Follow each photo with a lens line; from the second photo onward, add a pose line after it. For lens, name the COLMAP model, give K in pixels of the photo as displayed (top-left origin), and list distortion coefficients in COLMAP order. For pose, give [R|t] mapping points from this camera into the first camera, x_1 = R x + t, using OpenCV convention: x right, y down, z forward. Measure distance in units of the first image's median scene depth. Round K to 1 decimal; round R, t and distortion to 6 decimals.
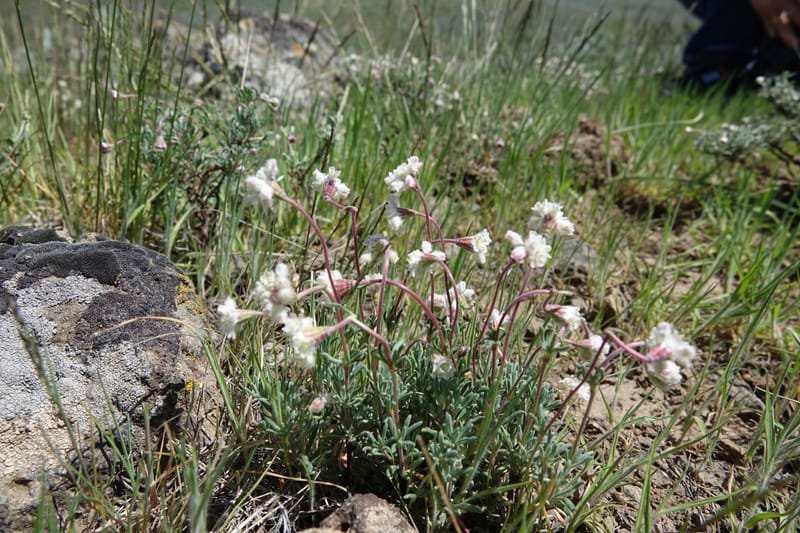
lens RADIAL K [[546.7, 0, 412.9], [0, 546.7, 253.6], [0, 0, 1]] dist [-0.023455, -0.005779]
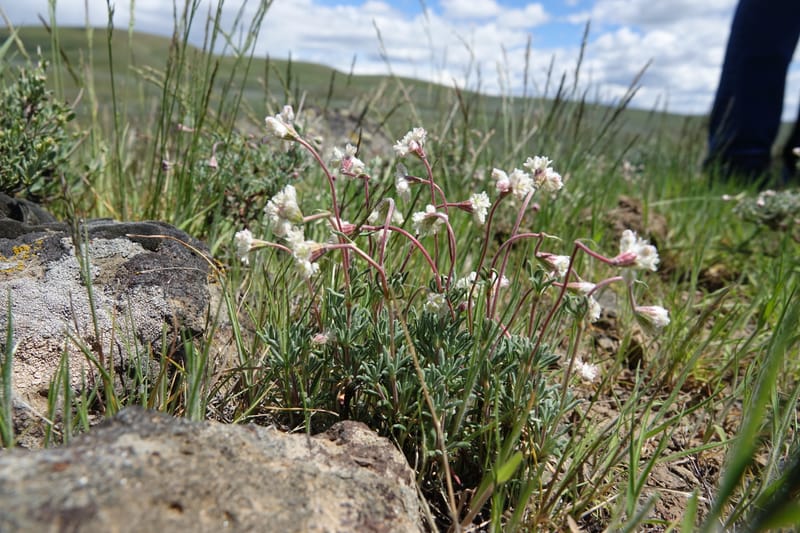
lens RADIAL K [[546.7, 0, 412.9], [0, 546.7, 253.6], [0, 0, 1]] dist [-0.023455, -0.005779]
pose [[0.995164, 0.027957, -0.094162, 0.099471], [-0.044634, 0.982660, -0.179962, 0.286169], [0.087498, 0.183295, 0.979156, -0.058049]]
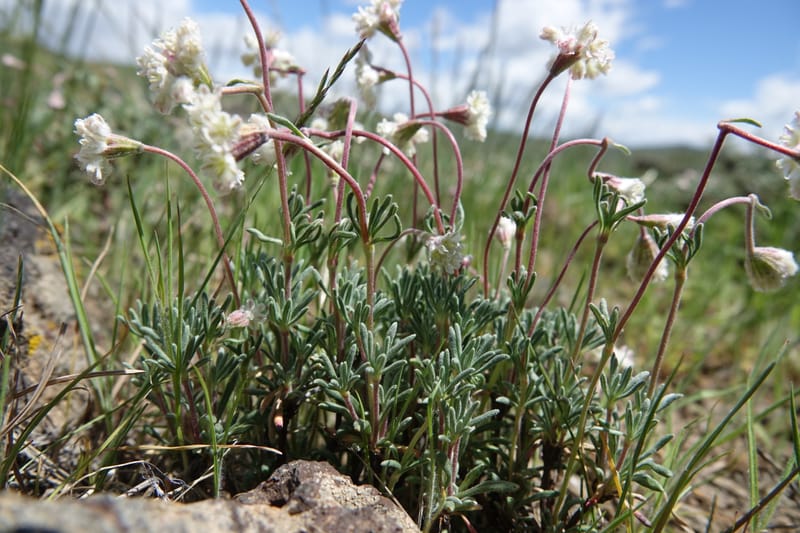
lens RADIAL K [[546.7, 0, 412.9], [0, 546.7, 253.6], [0, 0, 1]] dist [-0.023455, -0.005779]
pose [[0.992230, 0.020808, 0.122665, -0.056345], [0.004465, 0.979325, -0.202243, 0.318382], [-0.124337, 0.201219, 0.971623, 0.362951]]
